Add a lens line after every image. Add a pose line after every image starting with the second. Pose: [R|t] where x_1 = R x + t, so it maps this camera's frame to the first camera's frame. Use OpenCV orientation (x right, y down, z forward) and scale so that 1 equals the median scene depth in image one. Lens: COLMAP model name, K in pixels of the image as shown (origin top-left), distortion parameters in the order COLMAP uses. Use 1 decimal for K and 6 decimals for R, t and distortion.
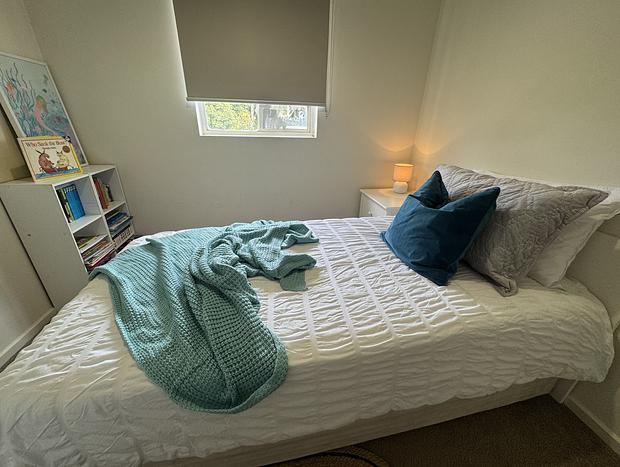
lens RADIAL K [[245.7, 0, 310.0], [0, 245.7, 233.5], [0, 0, 1]] dist [-0.001445, 0.000048]
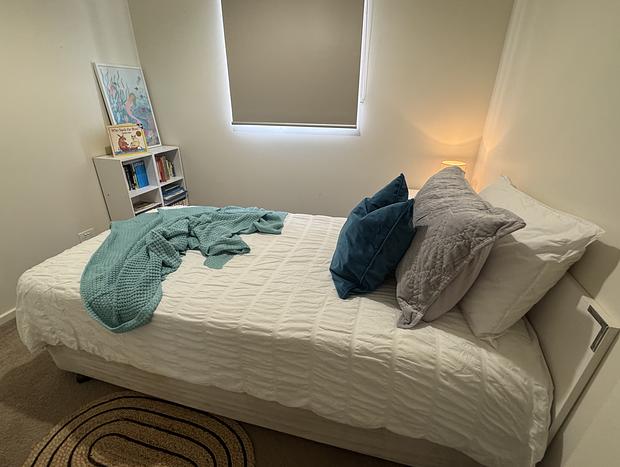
lens RADIAL K [[294.1, 0, 310.0], [0, 294.1, 233.5], [0, 0, 1]] dist [0.000838, 0.000021]
pose [[0.895485, 0.167555, -0.412349, 0.590696], [-0.163802, 0.985479, 0.044718, -0.039111], [0.413854, 0.027499, 0.909928, -0.040036]]
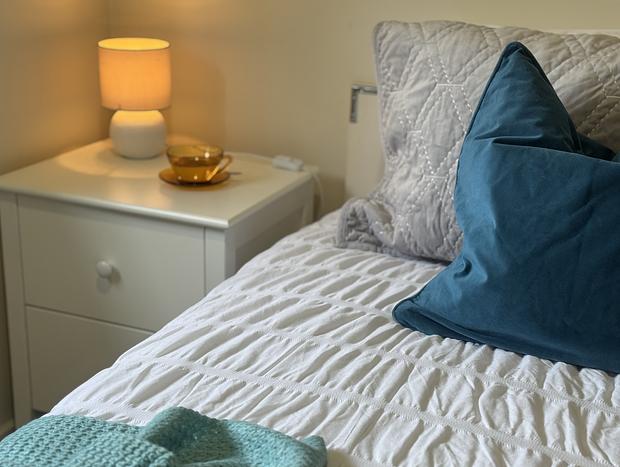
lens RADIAL K [[1002.6, 0, 310.0], [0, 1002.6, 233.5], [0, 0, 1]] dist [0.002526, 0.004539]
pose [[0.553864, -0.267855, 0.788345, -0.570027], [0.325568, 0.941126, 0.091032, -0.211684], [-0.766316, 0.206241, 0.608461, 0.465458]]
